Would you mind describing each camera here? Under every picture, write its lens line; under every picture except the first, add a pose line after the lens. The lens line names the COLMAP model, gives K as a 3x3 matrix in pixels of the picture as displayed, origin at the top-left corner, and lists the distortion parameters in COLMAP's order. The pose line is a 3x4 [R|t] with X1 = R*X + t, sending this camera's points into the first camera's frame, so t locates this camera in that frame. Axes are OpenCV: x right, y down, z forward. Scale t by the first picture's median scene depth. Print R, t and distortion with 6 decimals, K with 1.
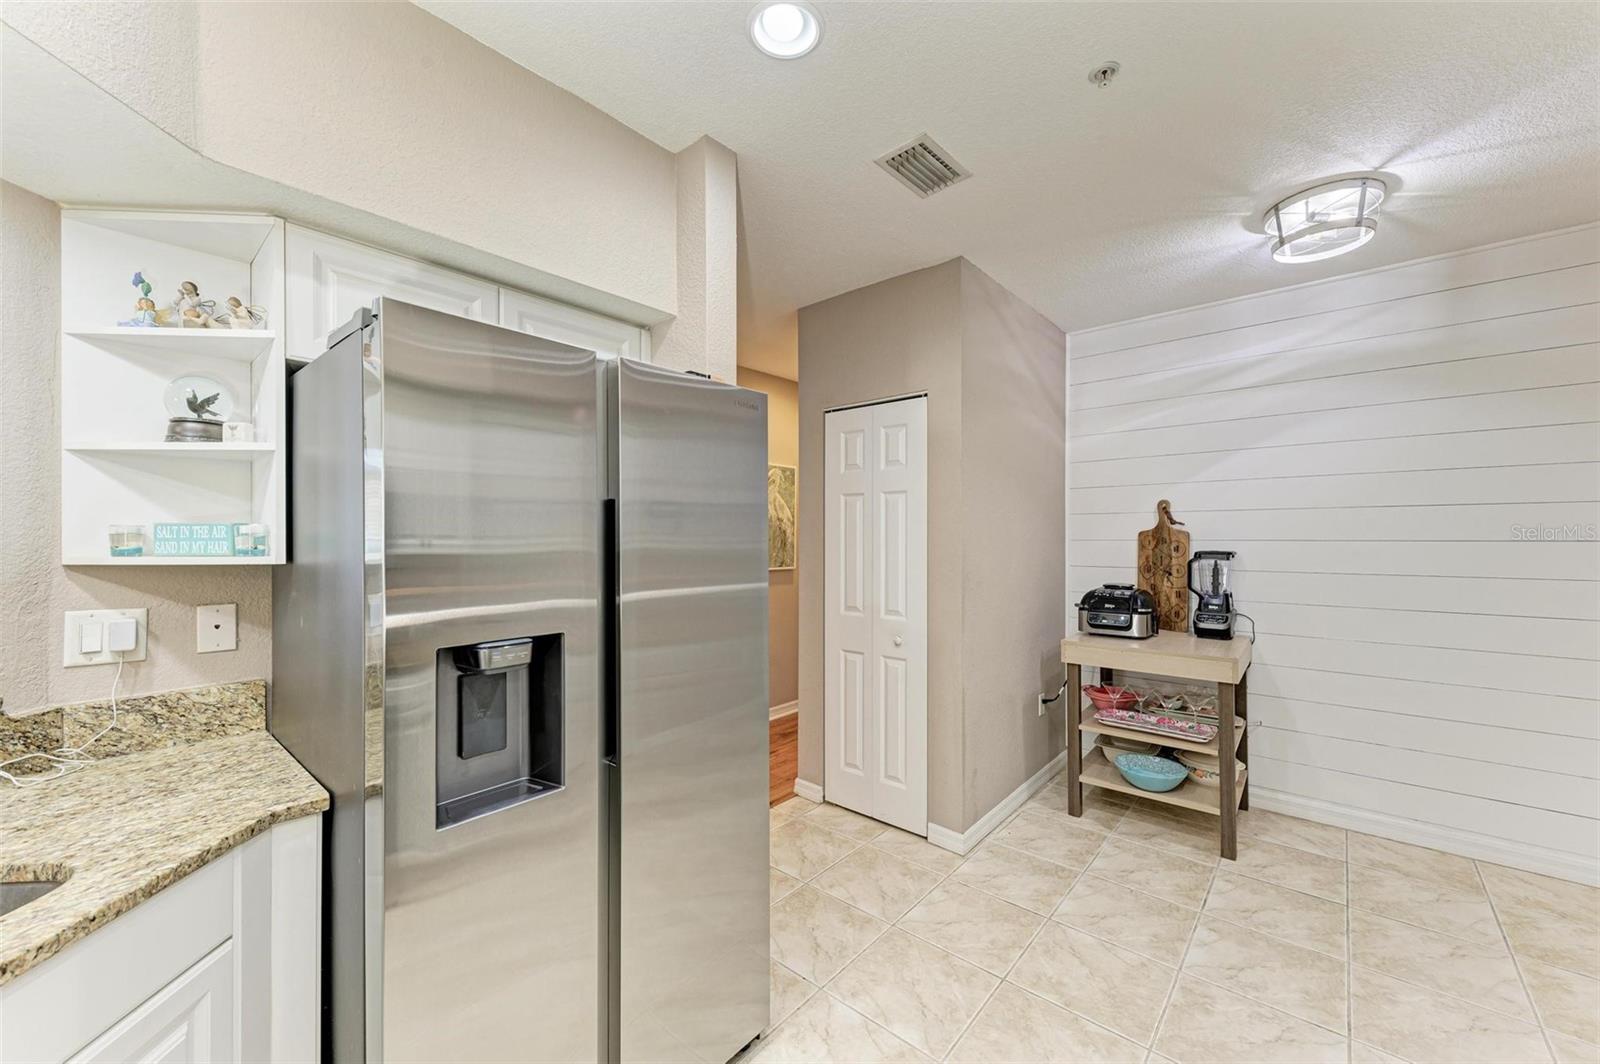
lens RADIAL K [[617.6, 0, 802.5], [0, 617.6, 537.7], [0, 0, 1]] dist [0.030028, -0.010638]
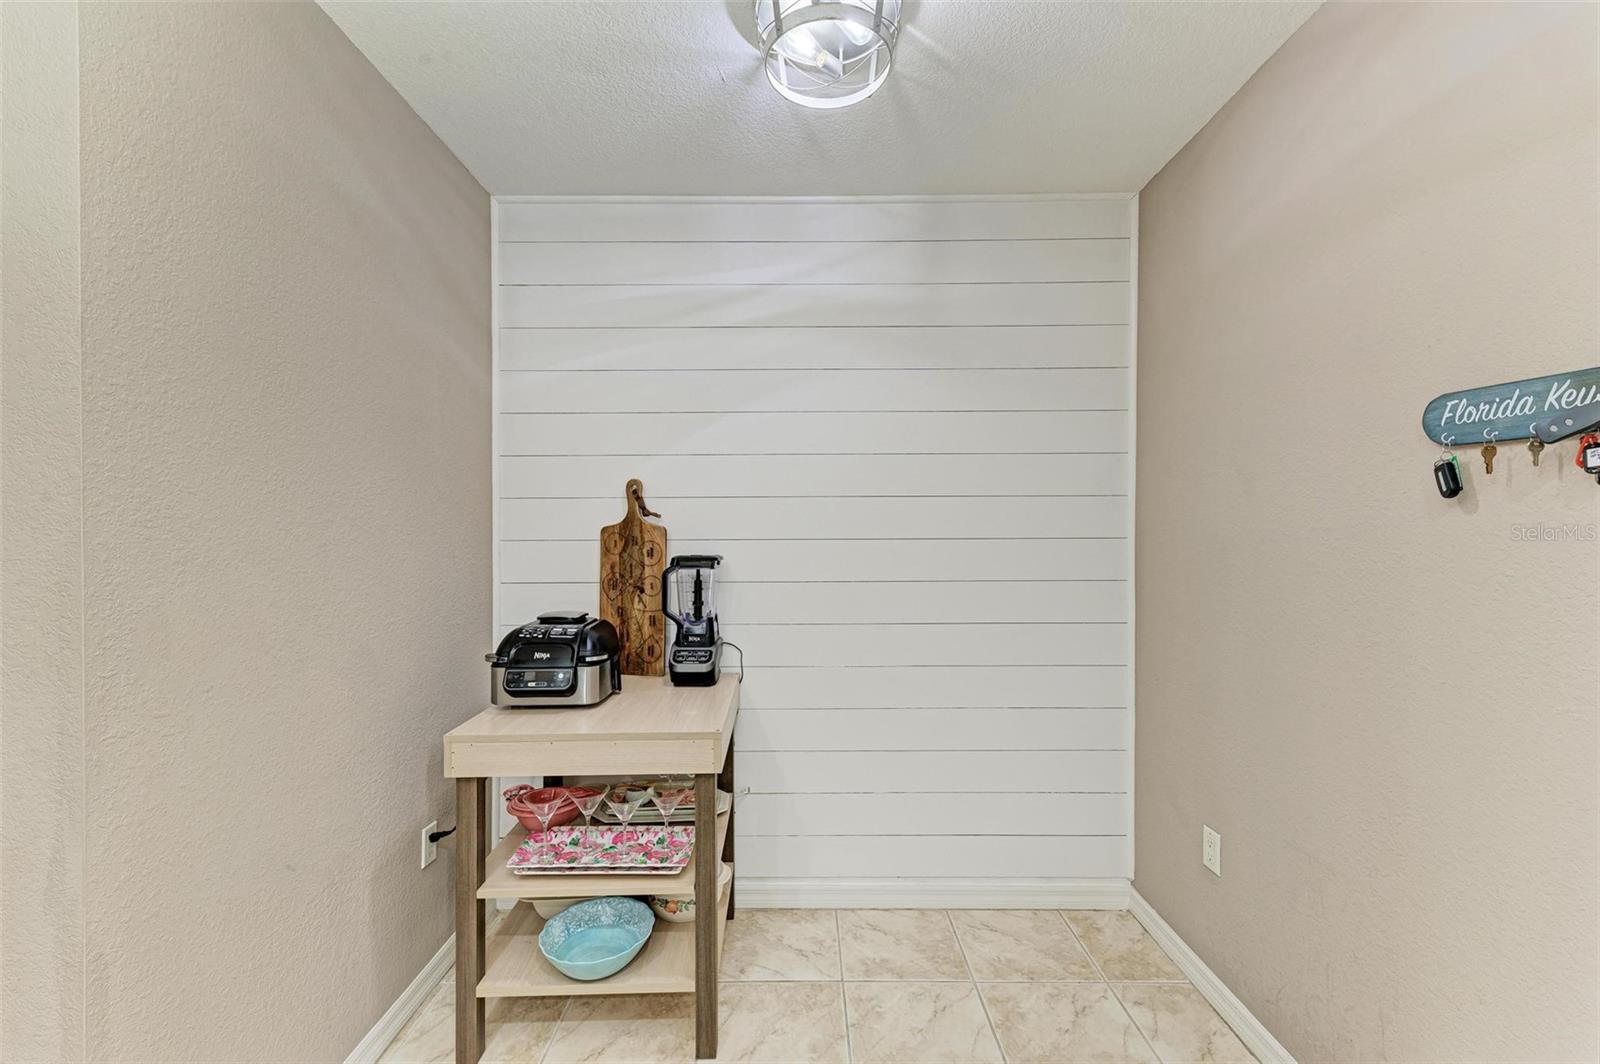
lens RADIAL K [[700.9, 0, 800.0], [0, 700.9, 532.0], [0, 0, 1]] dist [0.000031, 0.000000]
pose [[0.760800, 0.001323, 0.648984, 0.247291], [-0.000112, 0.999998, -0.001908, -0.003308], [-0.648986, 0.001379, 0.760799, 0.341362]]
